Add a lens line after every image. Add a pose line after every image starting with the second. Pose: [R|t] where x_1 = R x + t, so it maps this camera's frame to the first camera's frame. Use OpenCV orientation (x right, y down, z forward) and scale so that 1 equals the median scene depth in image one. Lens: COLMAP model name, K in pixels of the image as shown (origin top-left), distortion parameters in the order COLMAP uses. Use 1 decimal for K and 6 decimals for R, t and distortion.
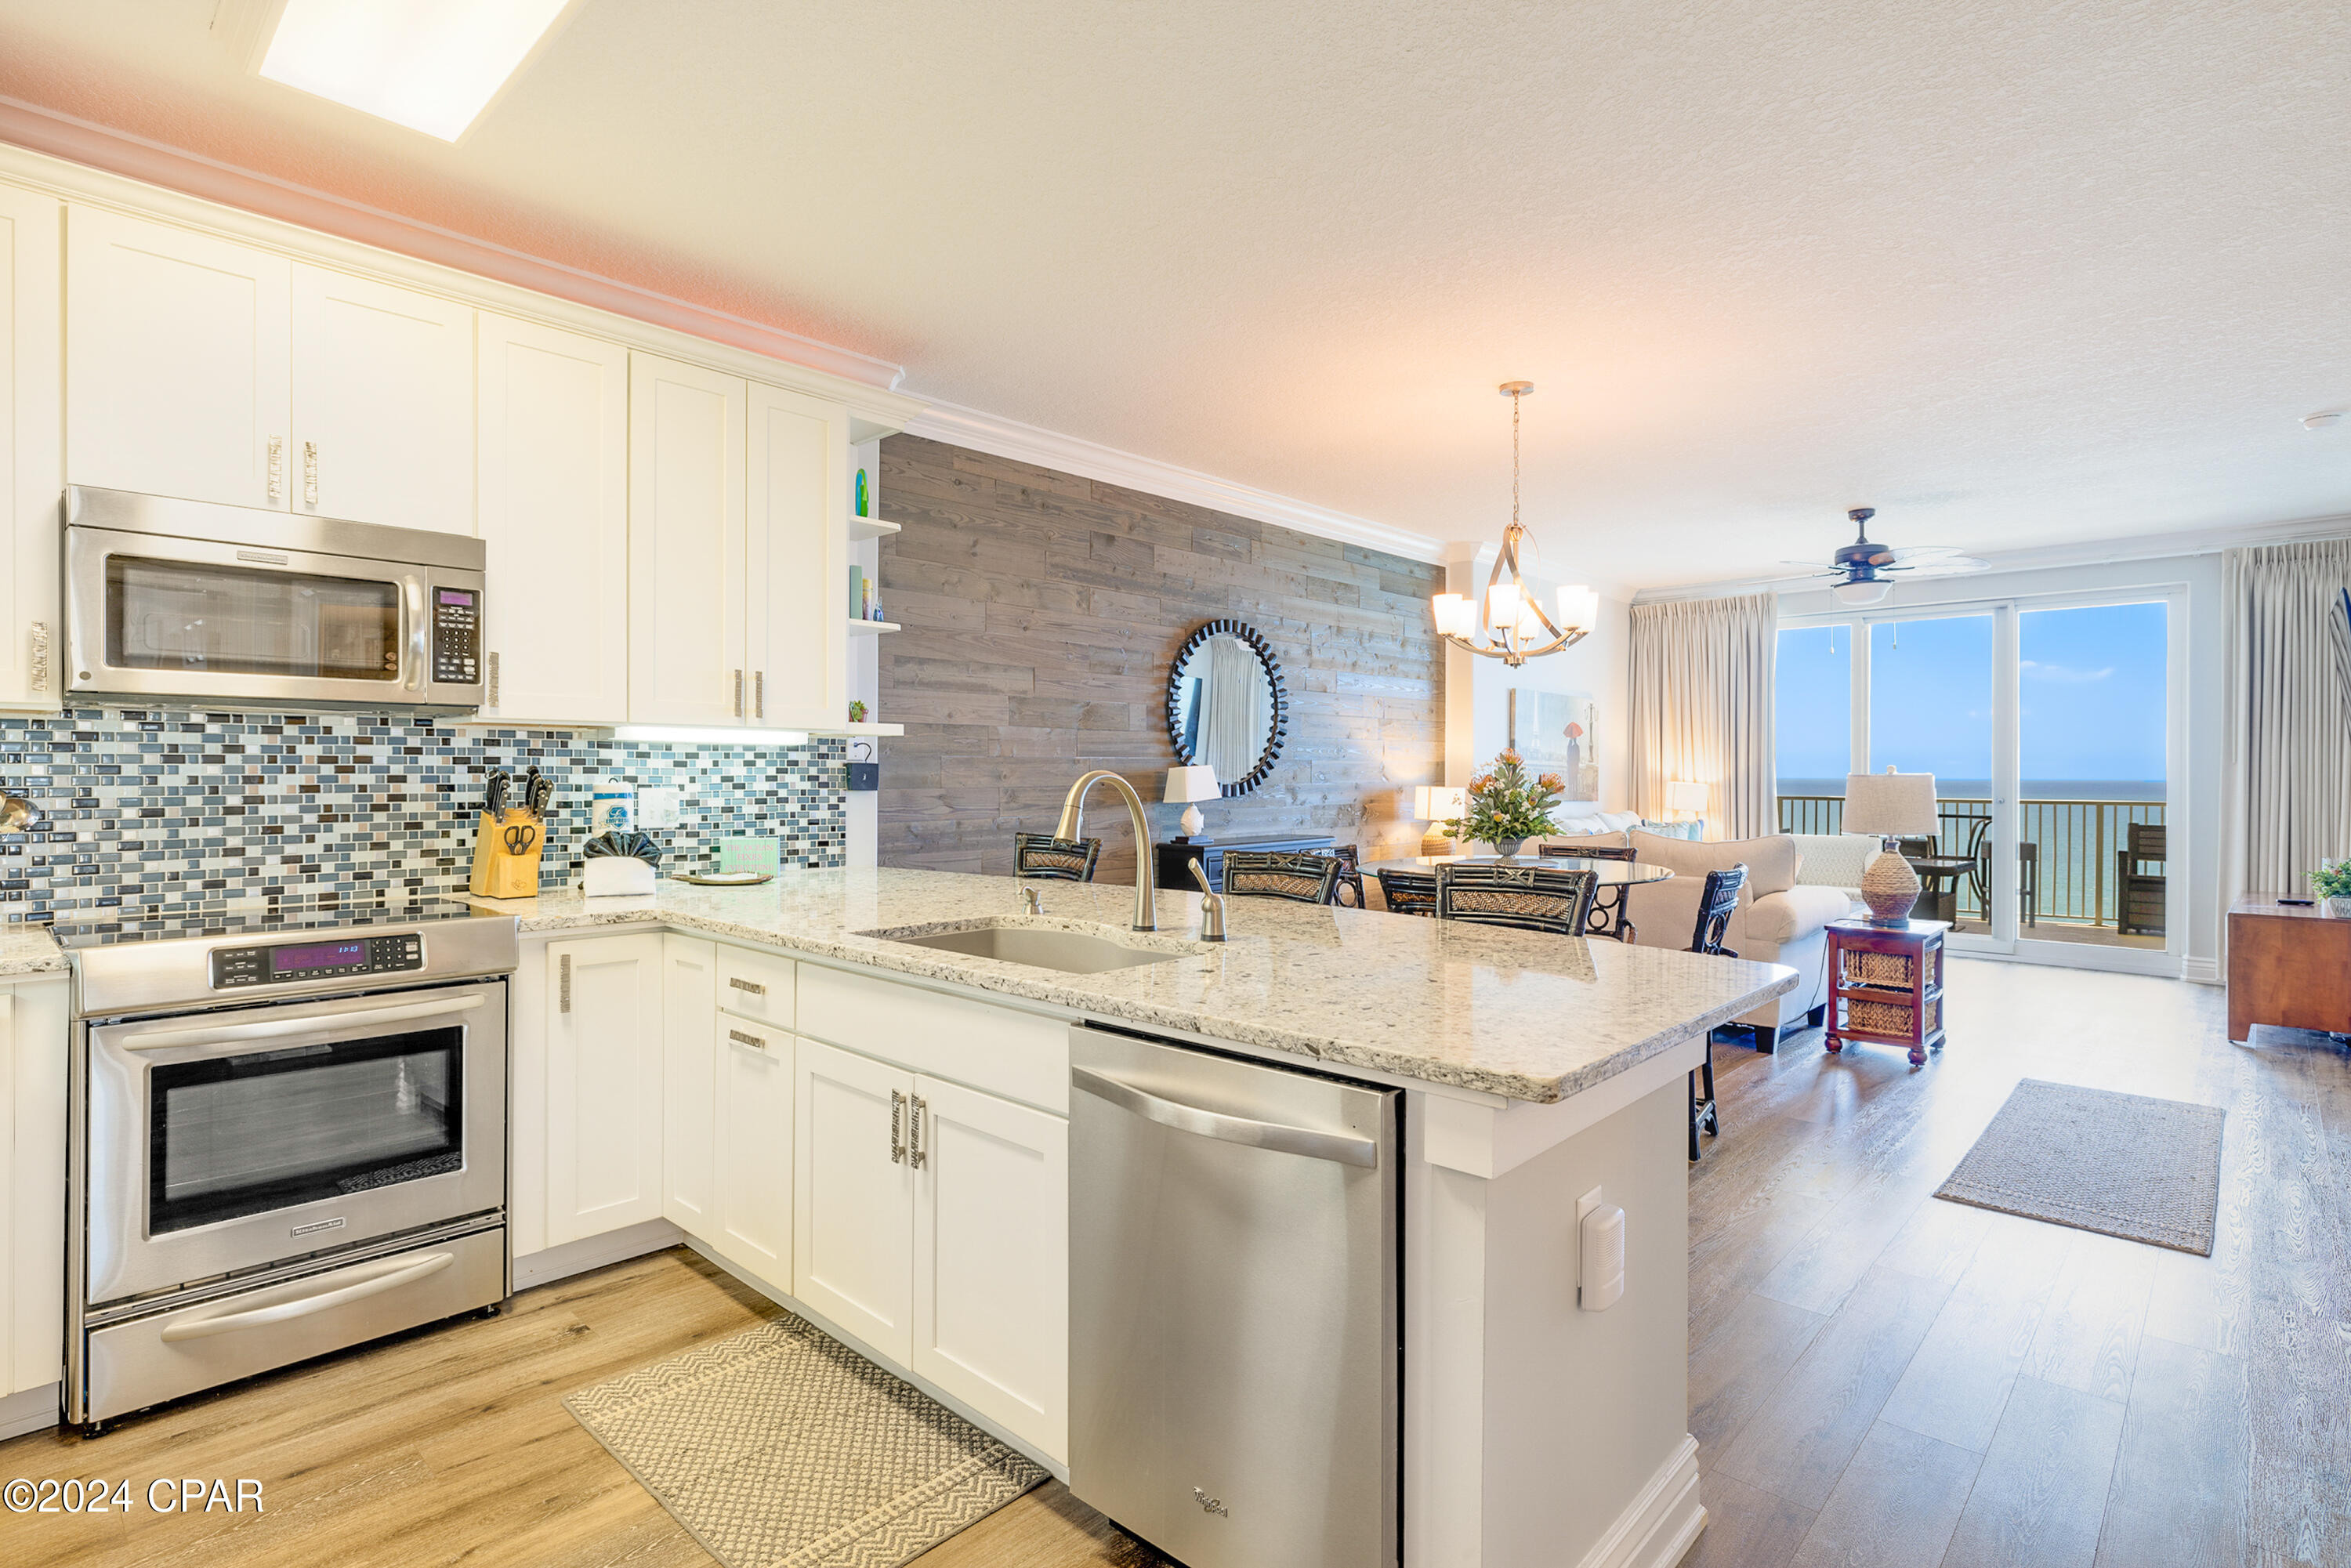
lens RADIAL K [[1177.2, 0, 1187.2], [0, 1177.2, 765.1], [0, 0, 1]] dist [0.002982, 0.000550]
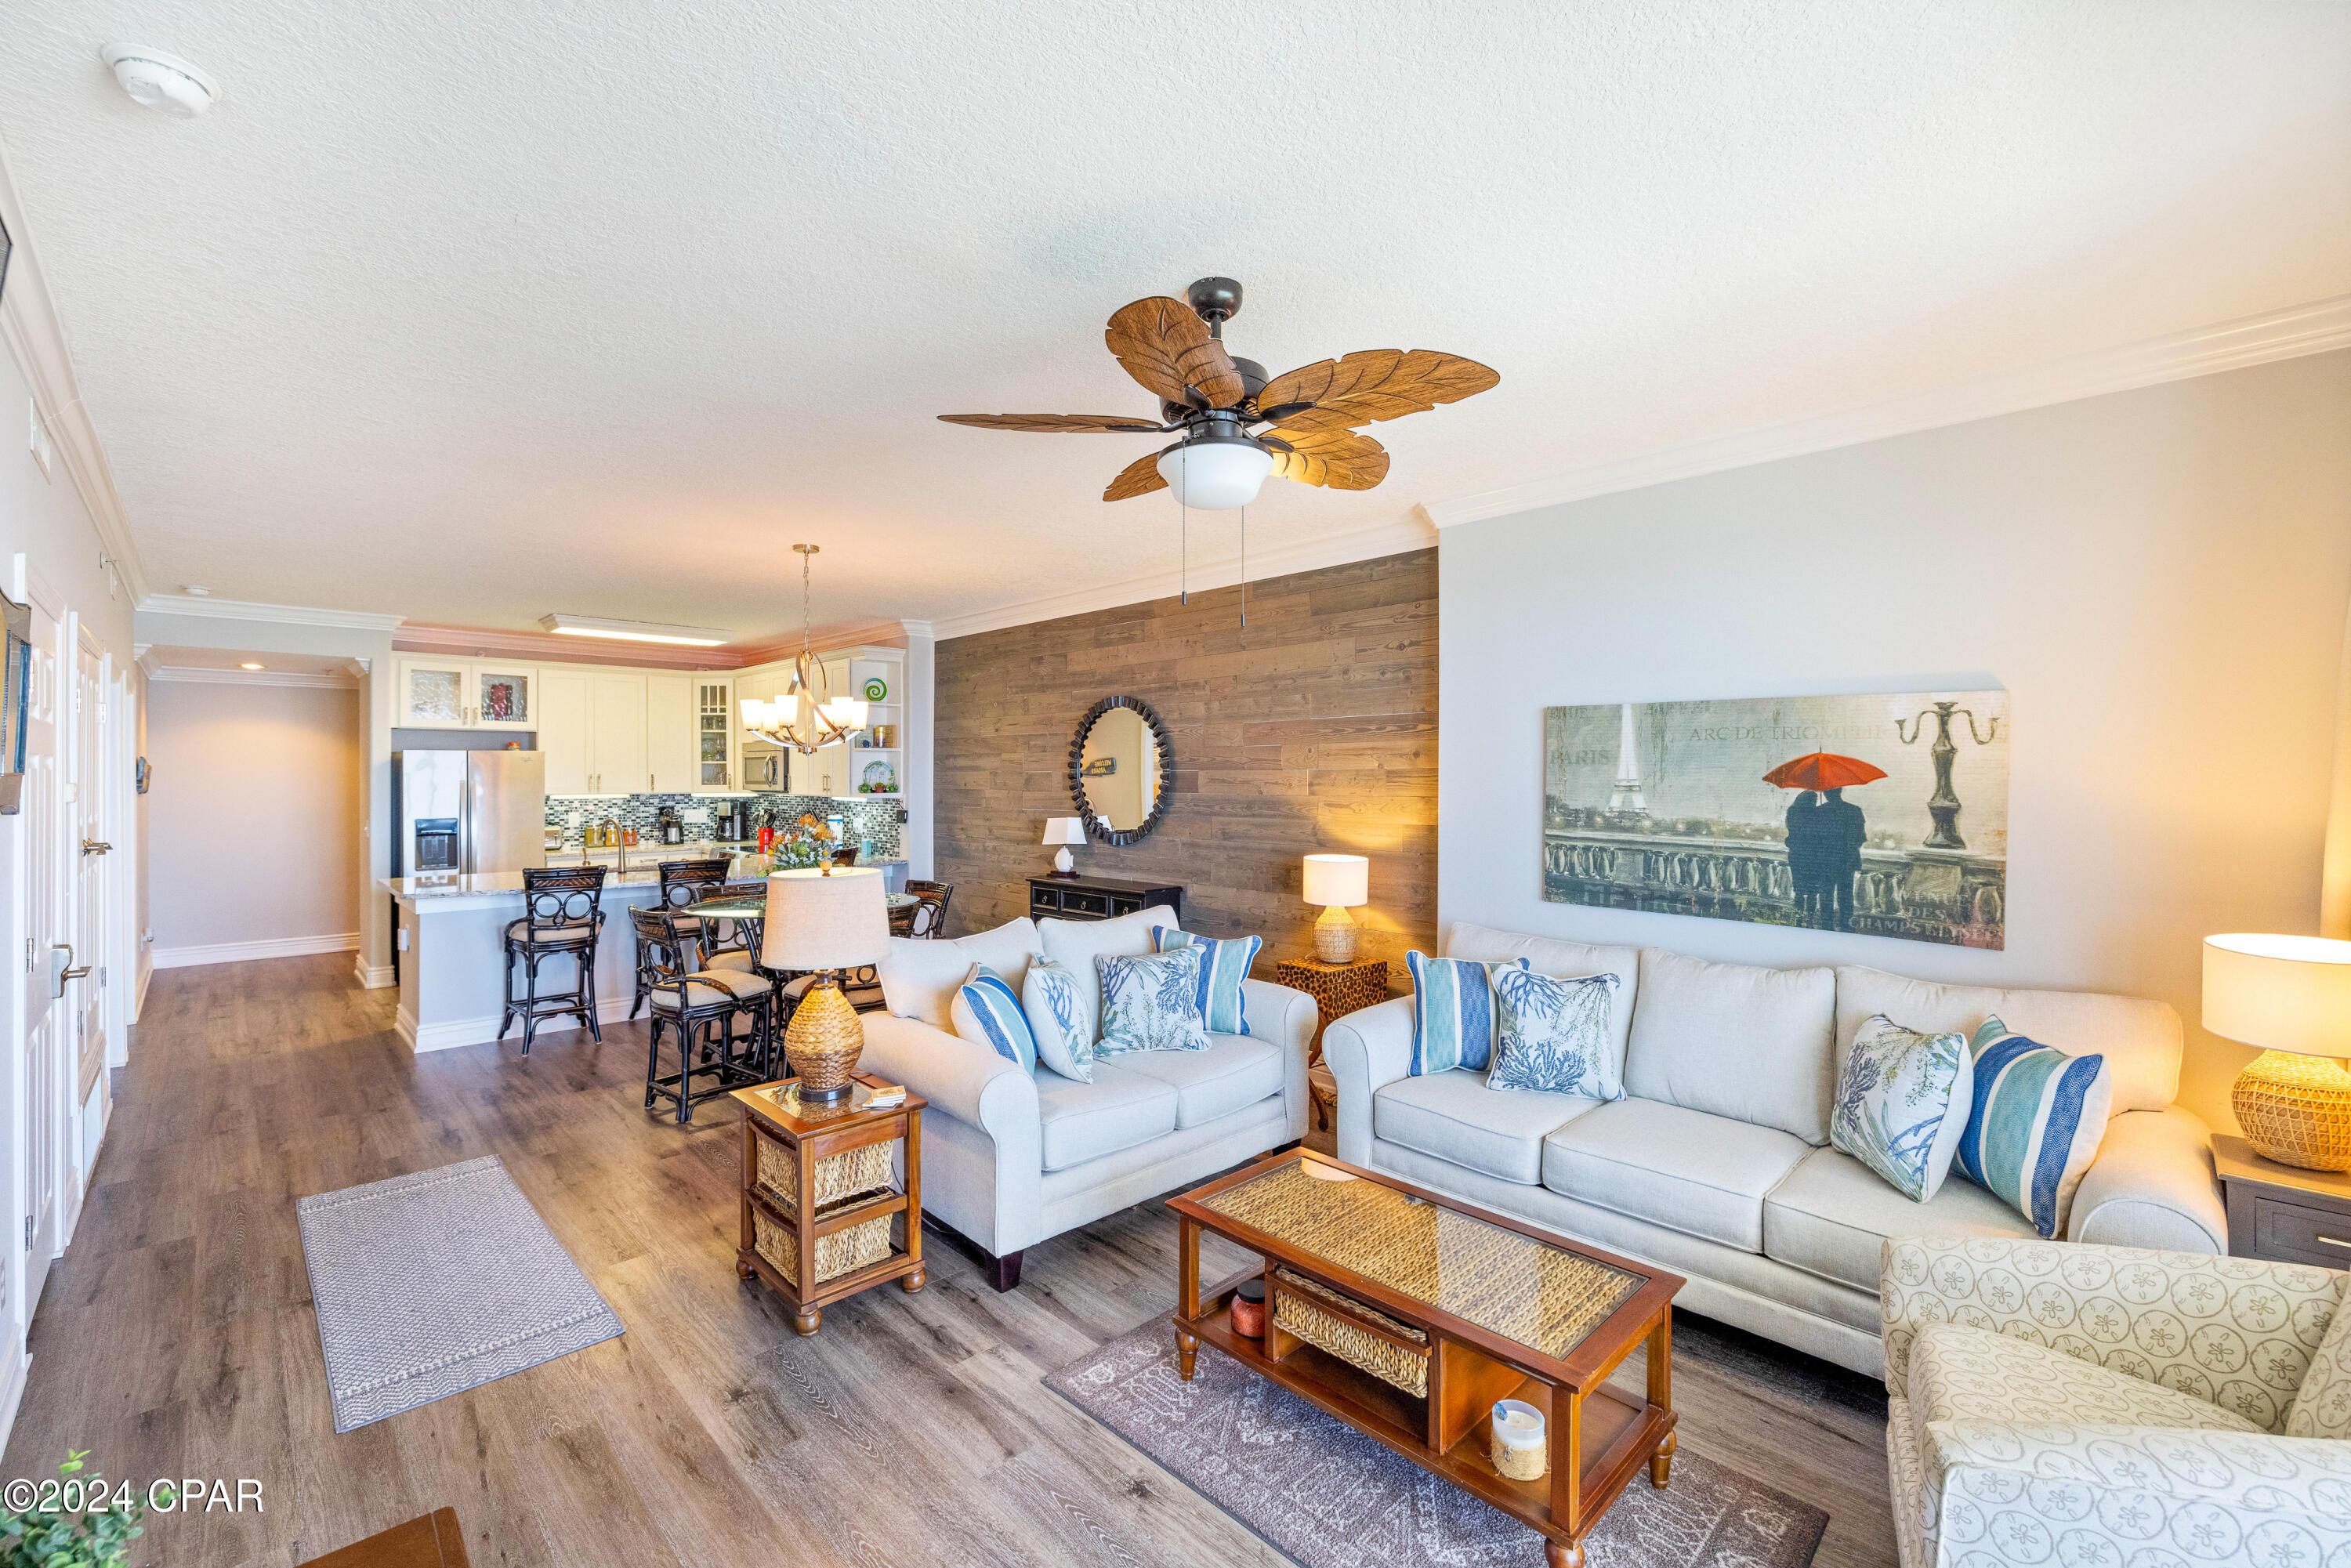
lens RADIAL K [[978.3, 0, 1162.3], [0, 978.3, 778.7], [0, 0, 1]] dist [0.001213, -0.000259]
pose [[-0.068182, -0.012384, -0.997596, 1.549435], [-0.007565, 0.999901, -0.011895, -0.042937], [0.997644, 0.006736, -0.068269, 1.695960]]
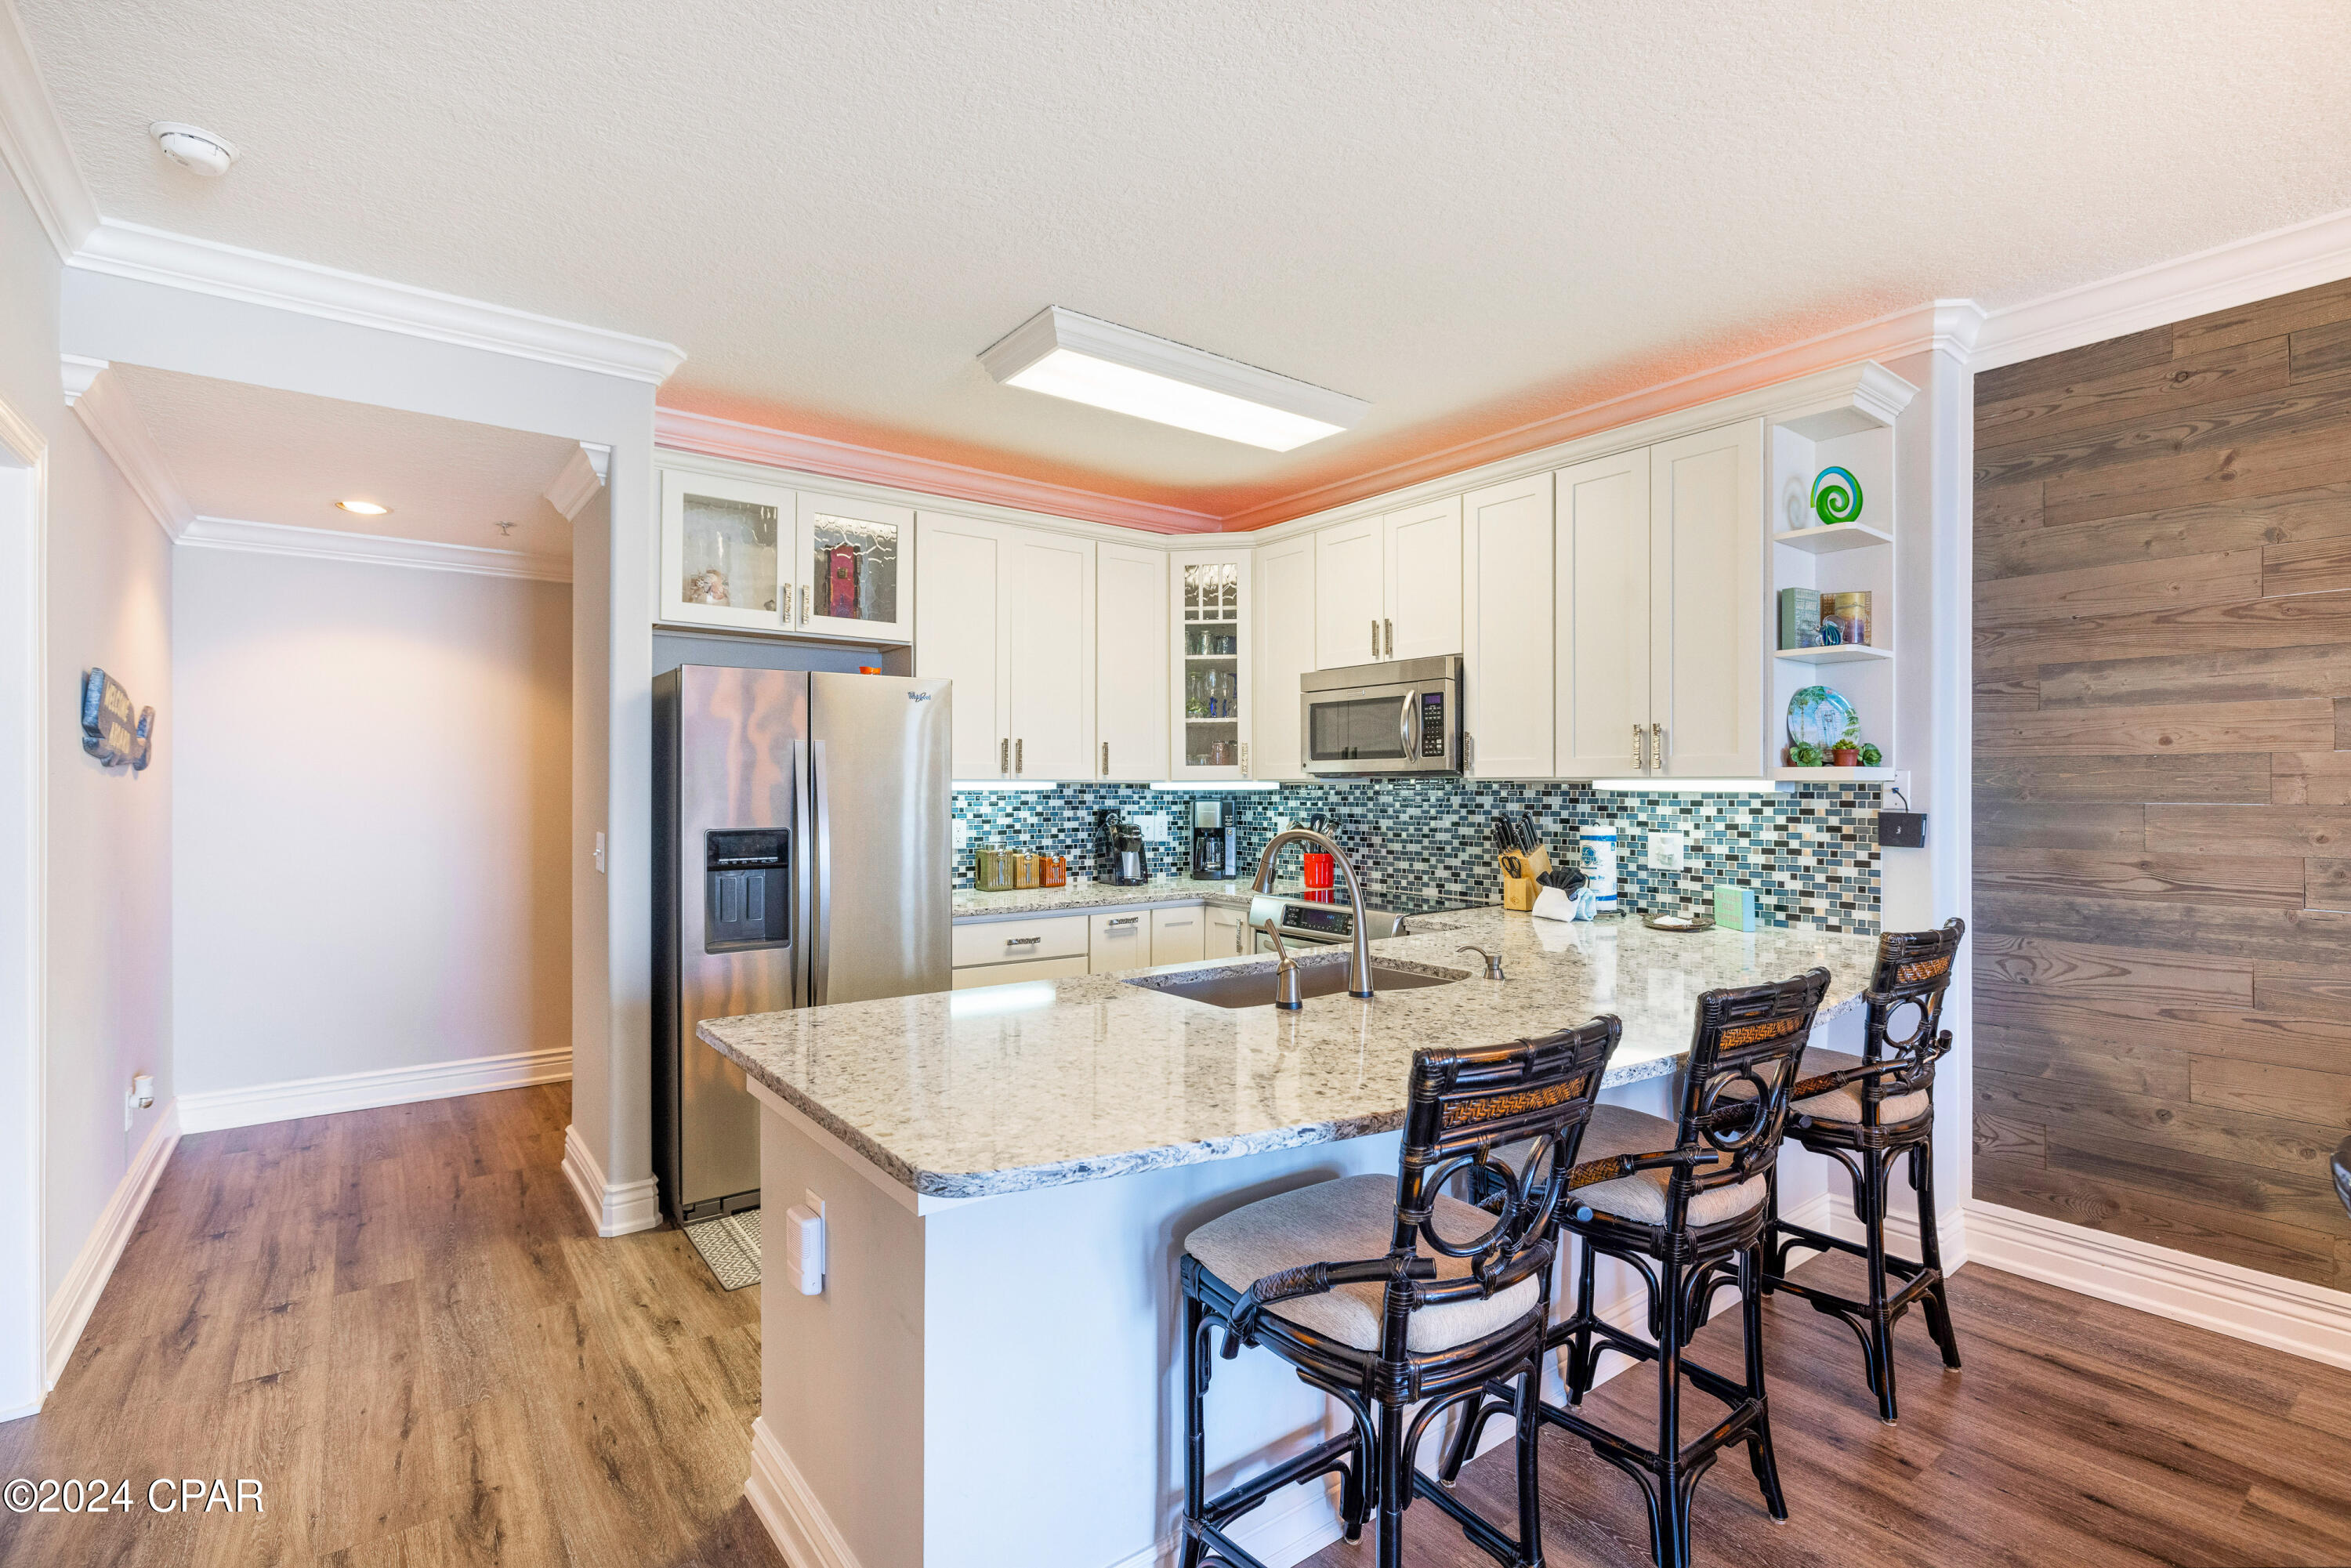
lens RADIAL K [[1082.0, 0, 1189.8], [0, 1082.0, 790.2], [0, 0, 1]] dist [-0.002726, -0.000499]
pose [[-0.181063, -0.012205, -0.983396, 0.579690], [-0.008157, 0.999907, -0.010908, -0.005292], [0.983438, 0.006047, -0.181146, 0.698799]]
